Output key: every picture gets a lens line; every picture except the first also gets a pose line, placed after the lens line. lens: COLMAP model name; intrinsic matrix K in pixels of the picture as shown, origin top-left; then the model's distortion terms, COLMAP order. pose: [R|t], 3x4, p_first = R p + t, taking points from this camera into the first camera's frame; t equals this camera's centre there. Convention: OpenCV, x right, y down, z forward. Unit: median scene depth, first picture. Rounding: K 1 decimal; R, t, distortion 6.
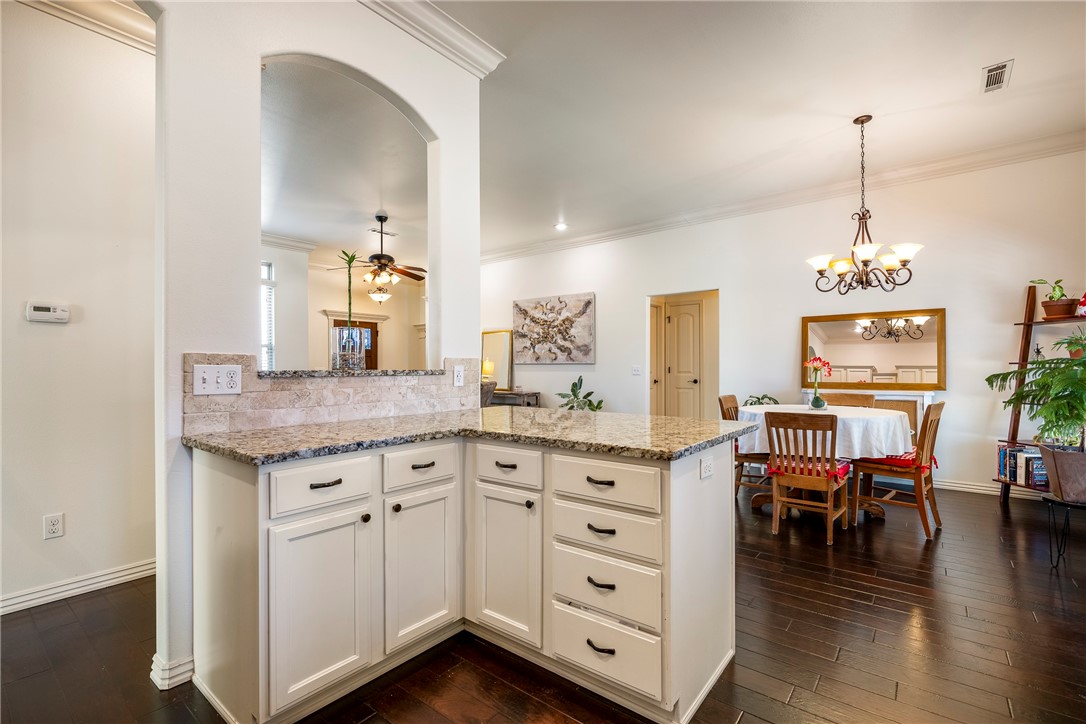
lens RADIAL K [[489.0, 0, 545.2], [0, 489.0, 366.7], [0, 0, 1]] dist [-0.001873, 0.000414]
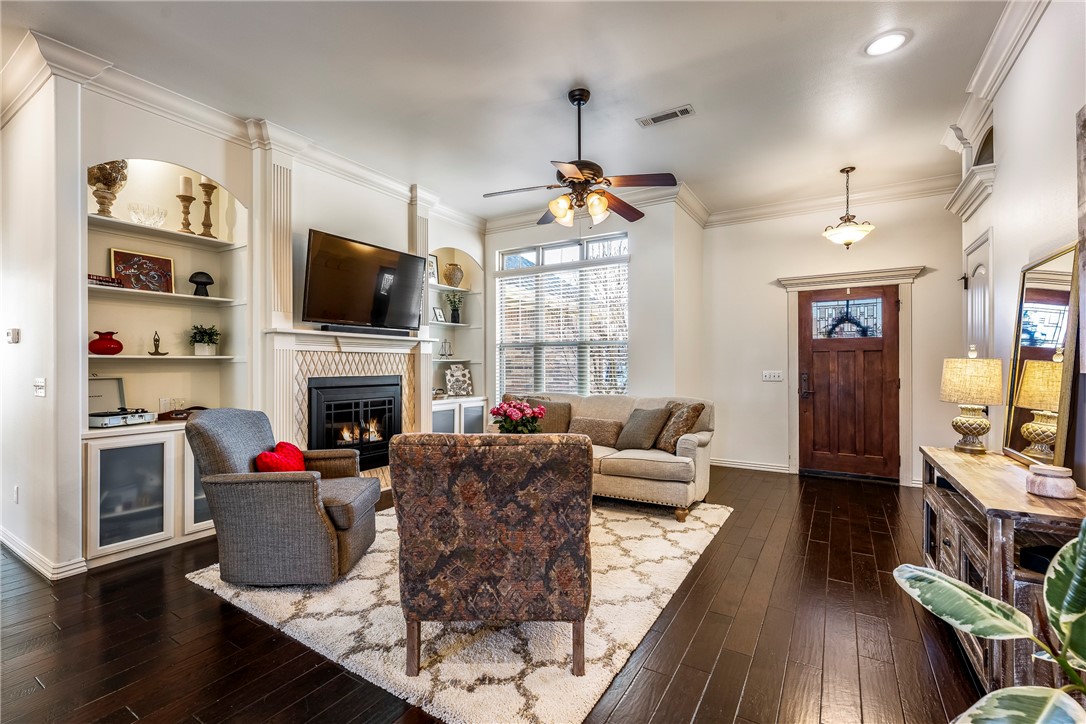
lens RADIAL K [[489.0, 0, 538.3], [0, 489.0, 364.7], [0, 0, 1]] dist [-0.001873, 0.000414]
pose [[0.117439, 0.008313, -0.993045, 0.162308], [0.000411, 0.999964, 0.008419, -0.014114], [0.993080, -0.001397, 0.117431, 0.767927]]
